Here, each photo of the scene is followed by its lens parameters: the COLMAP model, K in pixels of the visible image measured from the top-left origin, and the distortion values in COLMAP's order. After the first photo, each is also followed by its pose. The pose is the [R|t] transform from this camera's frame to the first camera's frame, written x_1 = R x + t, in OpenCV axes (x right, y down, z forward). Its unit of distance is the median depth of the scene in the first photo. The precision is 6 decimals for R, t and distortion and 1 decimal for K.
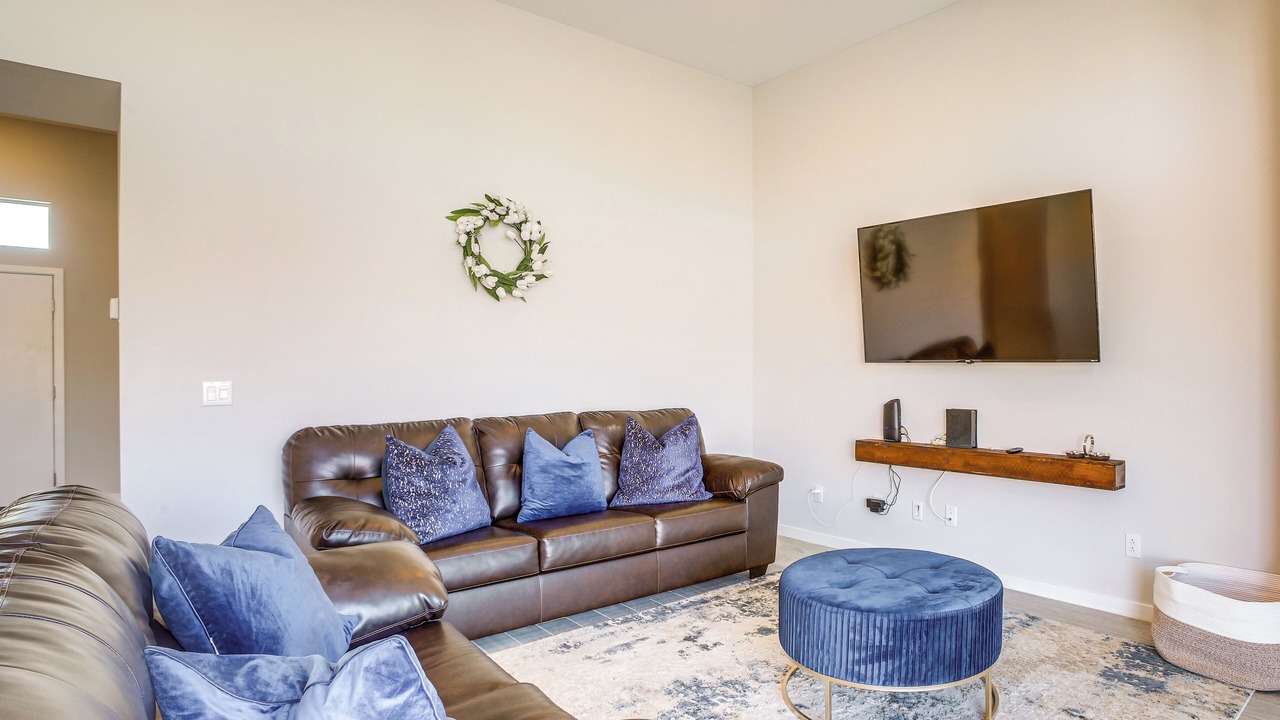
lens RADIAL K [[835.1, 0, 640.0], [0, 835.1, 360.0], [0, 0, 1]] dist [-0.002091, -0.000370]
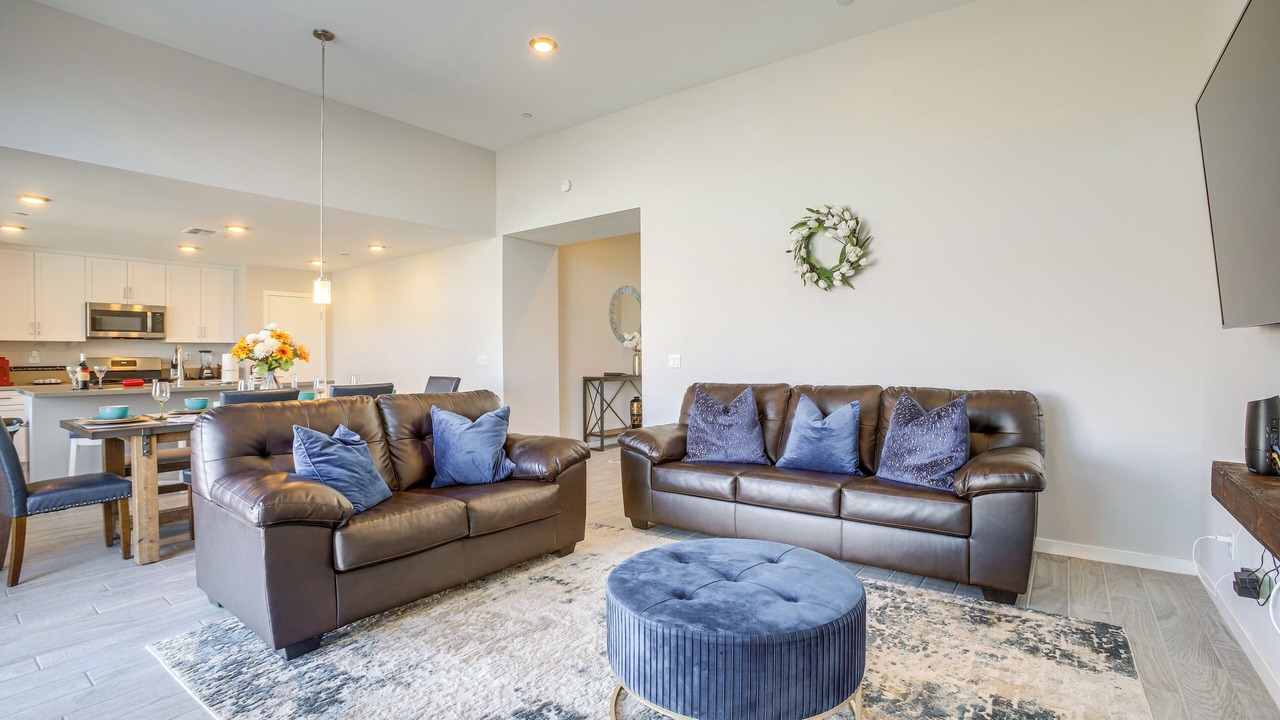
lens RADIAL K [[570.1, 0, 640.0], [0, 570.1, 360.0], [0, 0, 1]] dist [0.000904, 0.000080]
pose [[0.235669, 0.014819, -0.971720, 0.618510], [0.014869, 0.999712, 0.018852, 0.012170], [0.971720, -0.018891, 0.235381, 0.565906]]
